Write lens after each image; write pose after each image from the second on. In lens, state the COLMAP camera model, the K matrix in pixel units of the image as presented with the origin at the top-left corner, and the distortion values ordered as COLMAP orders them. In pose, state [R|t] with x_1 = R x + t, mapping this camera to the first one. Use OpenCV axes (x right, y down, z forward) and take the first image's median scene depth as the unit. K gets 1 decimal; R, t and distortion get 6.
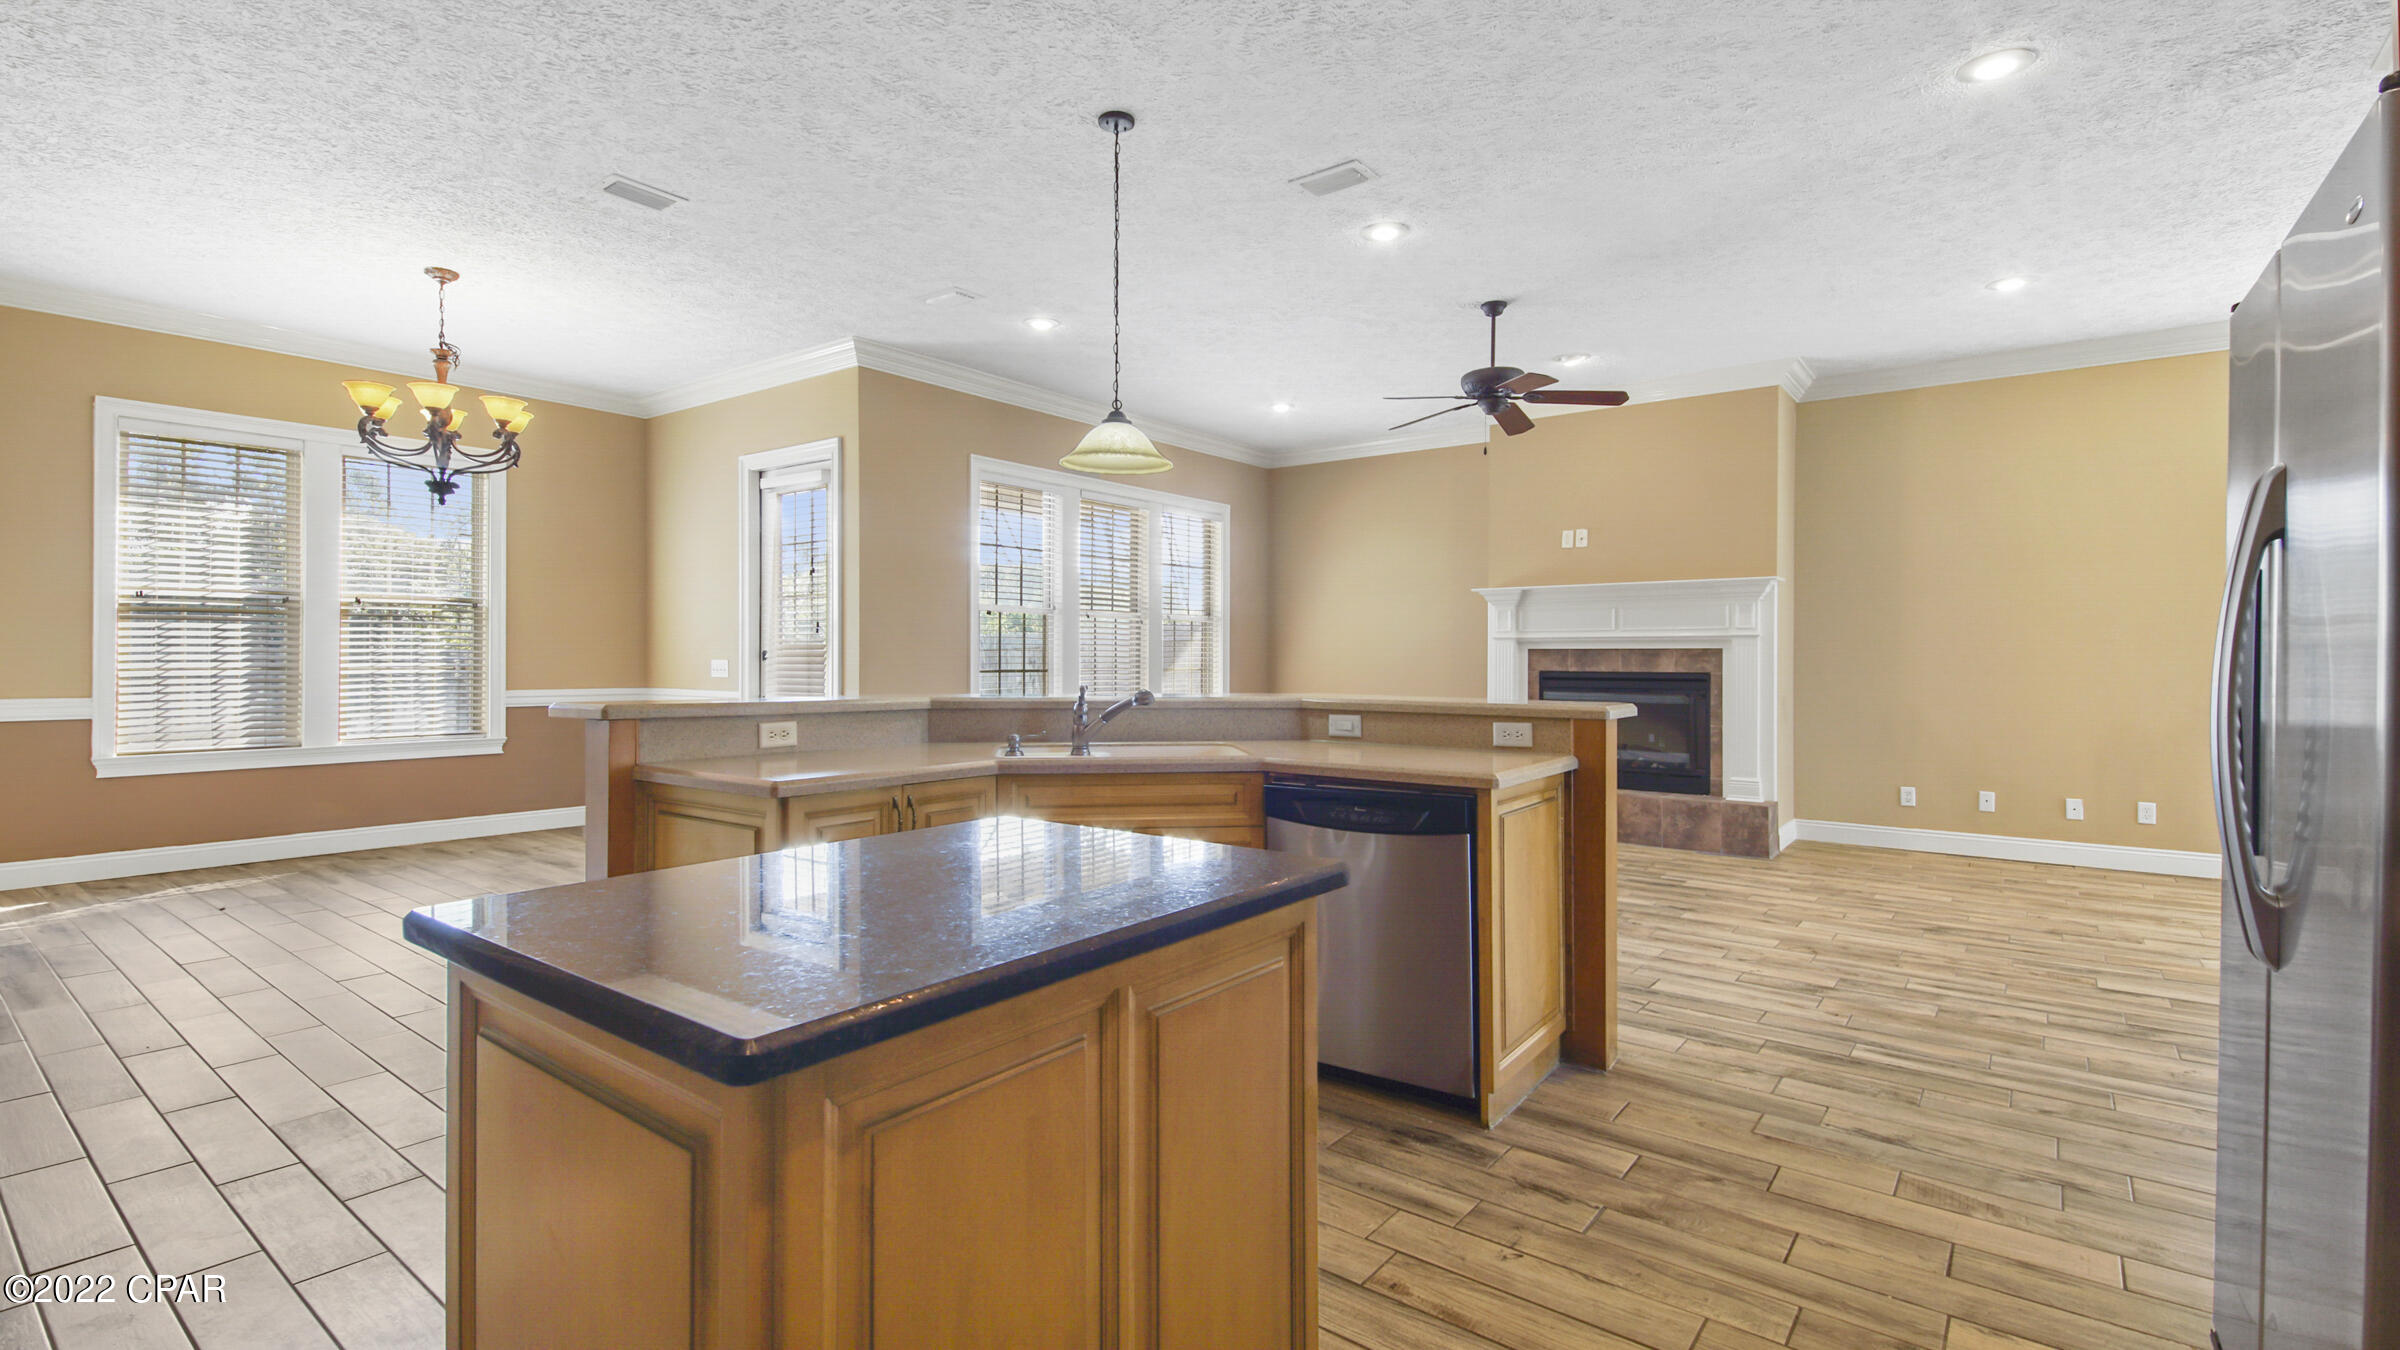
lens RADIAL K [[1060.3, 0, 1191.4], [0, 1060.3, 660.8], [0, 0, 1]] dist [0.022147, -0.015715]
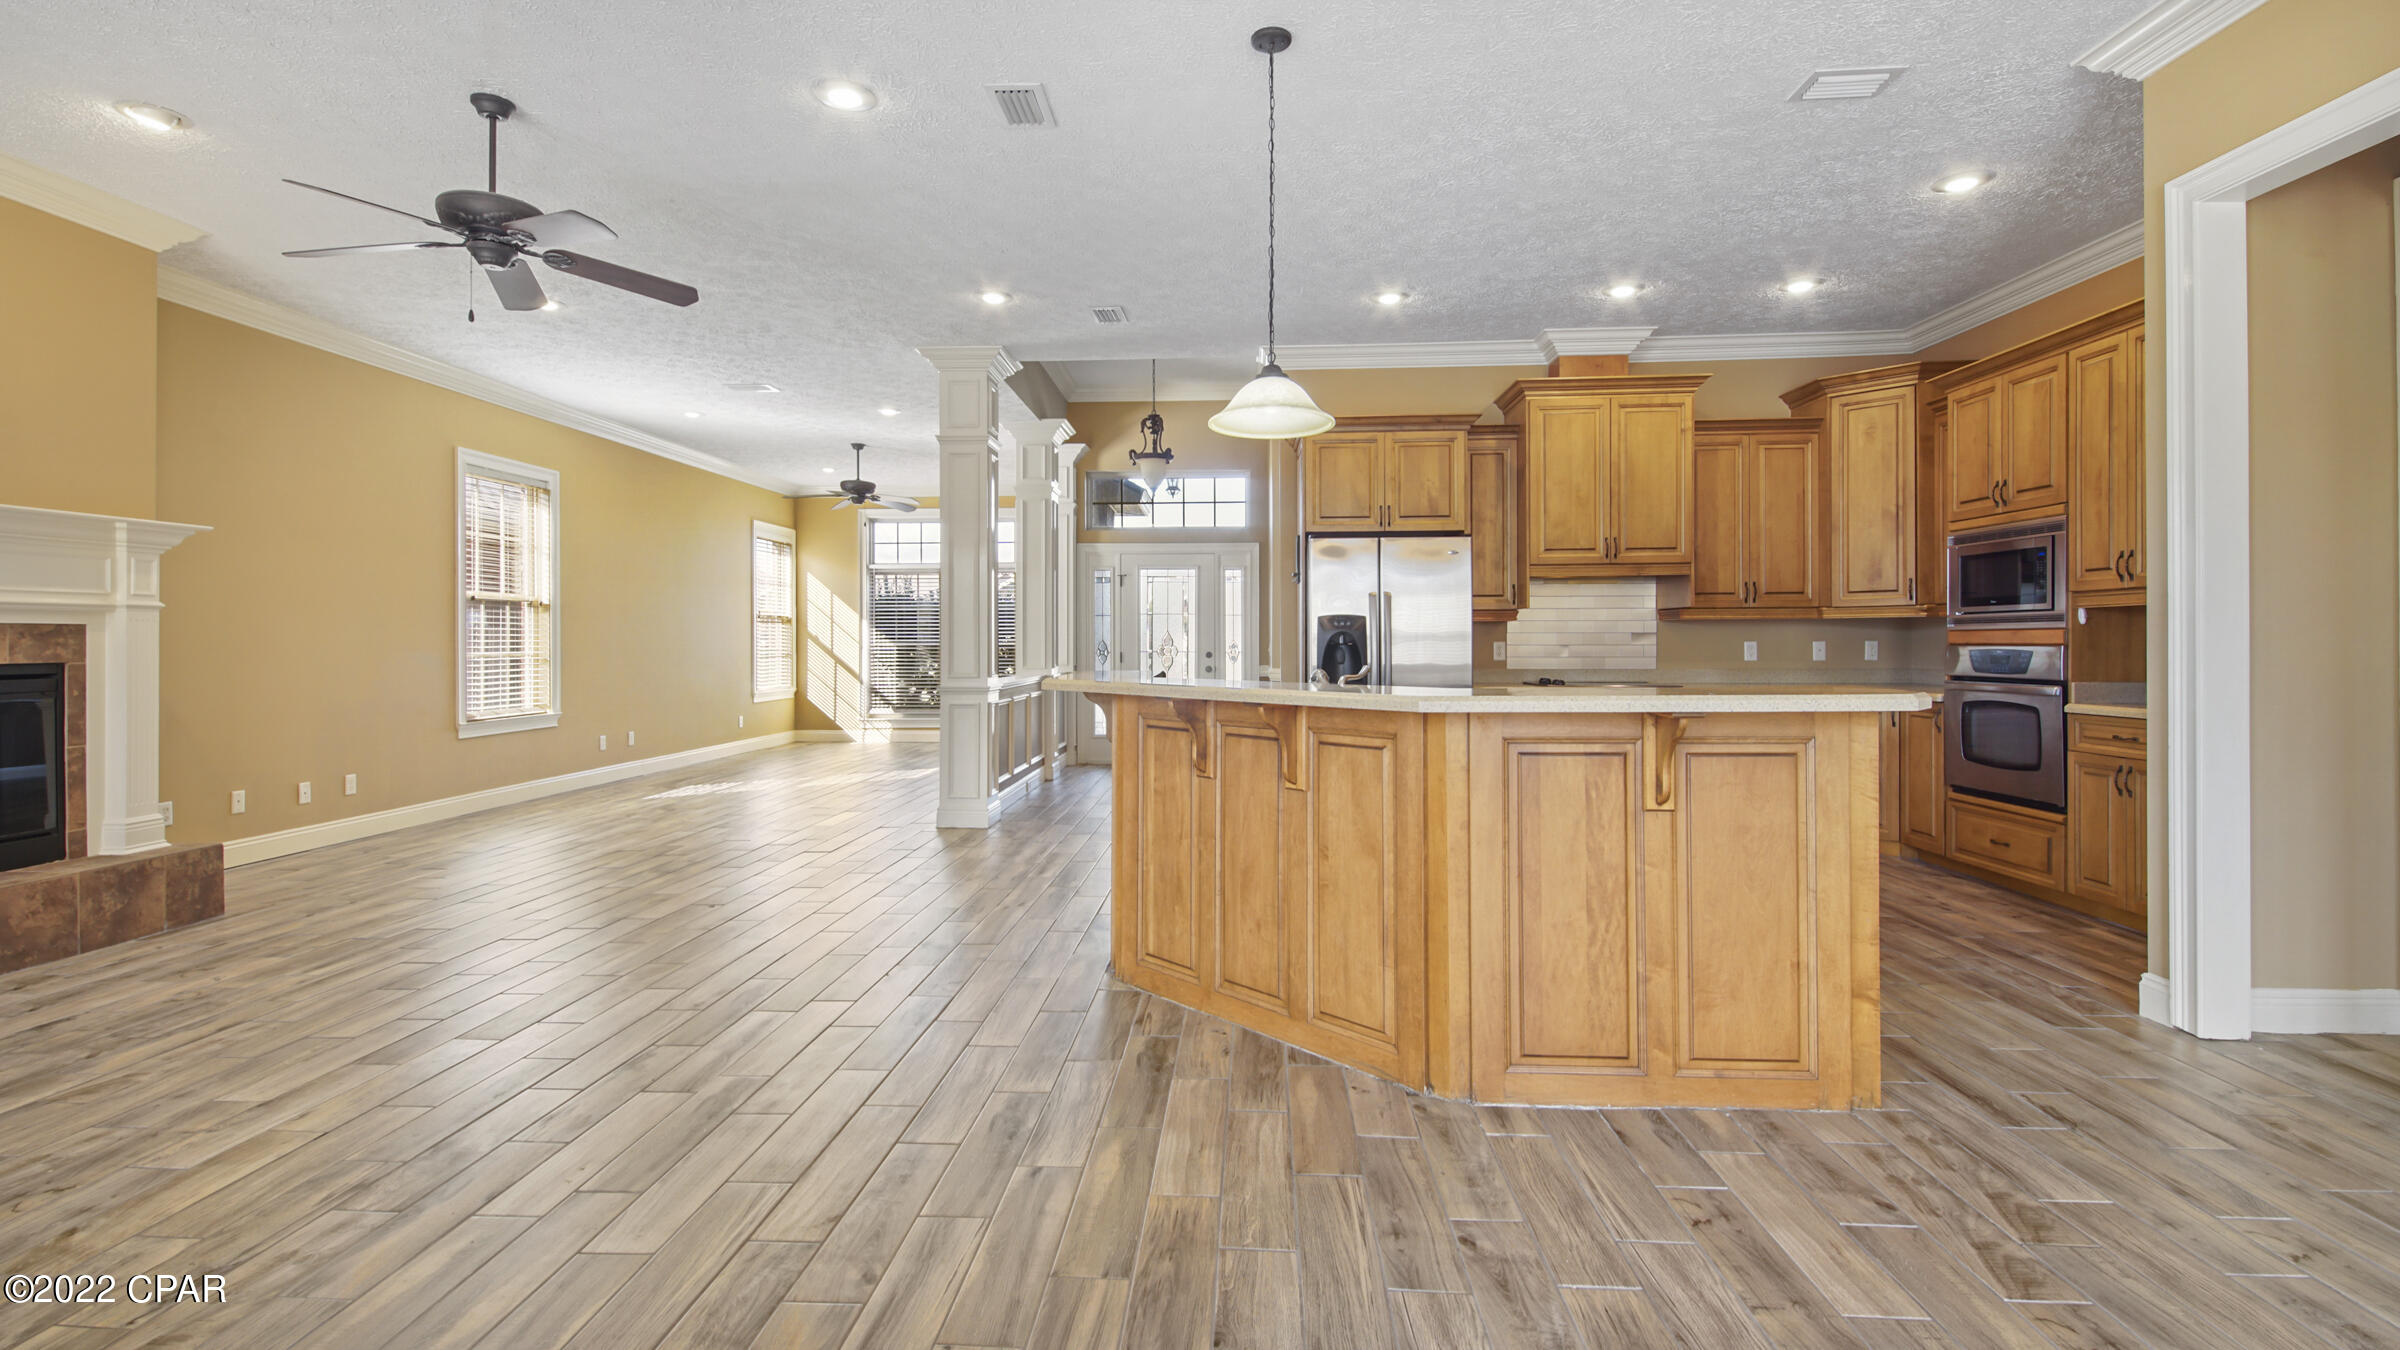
lens RADIAL K [[1091.7, 0, 1157.4], [0, 1091.7, 633.6], [0, 0, 1]] dist [0.002273, -0.001074]
pose [[-0.558556, 0.003320, 0.829460, -0.464055], [0.000767, 0.999994, -0.003486, -0.003480], [-0.829466, -0.001311, -0.558555, 0.948945]]
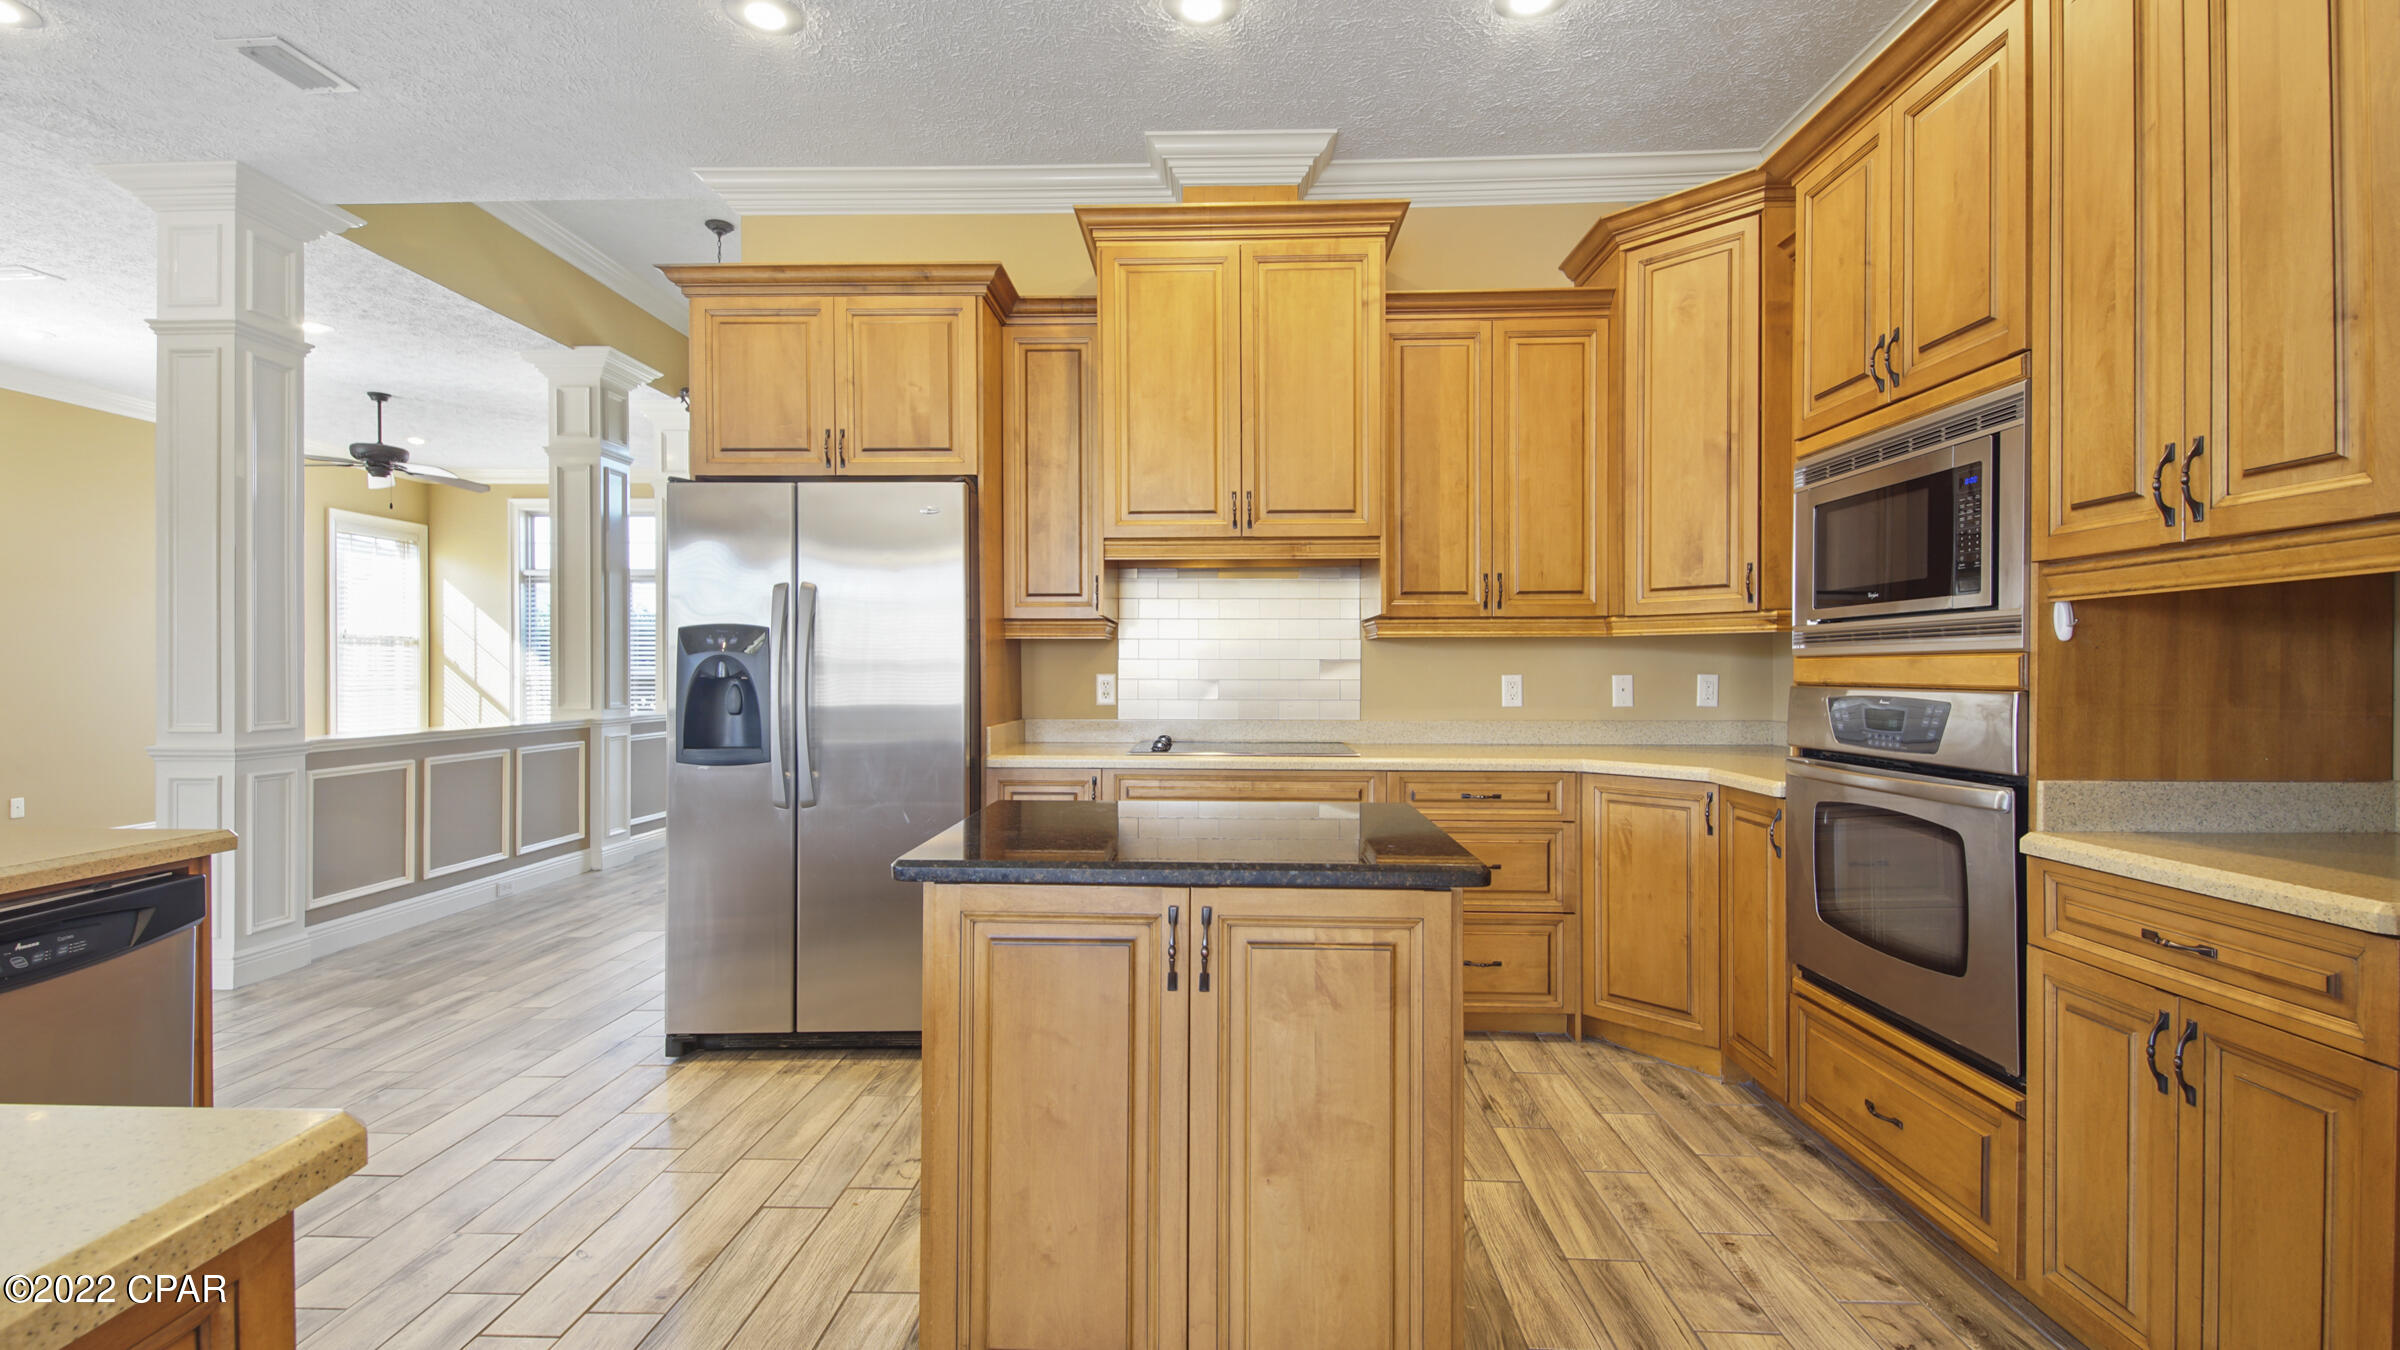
lens RADIAL K [[1060.3, 0, 1191.4], [0, 1060.3, 660.8], [0, 0, 1]] dist [0.022147, -0.015715]
pose [[-0.584377, 0.001466, 0.811481, -0.298497], [-0.003200, 0.999986, -0.004111, -0.004307], [-0.811476, -0.004999, -0.584365, 0.383392]]
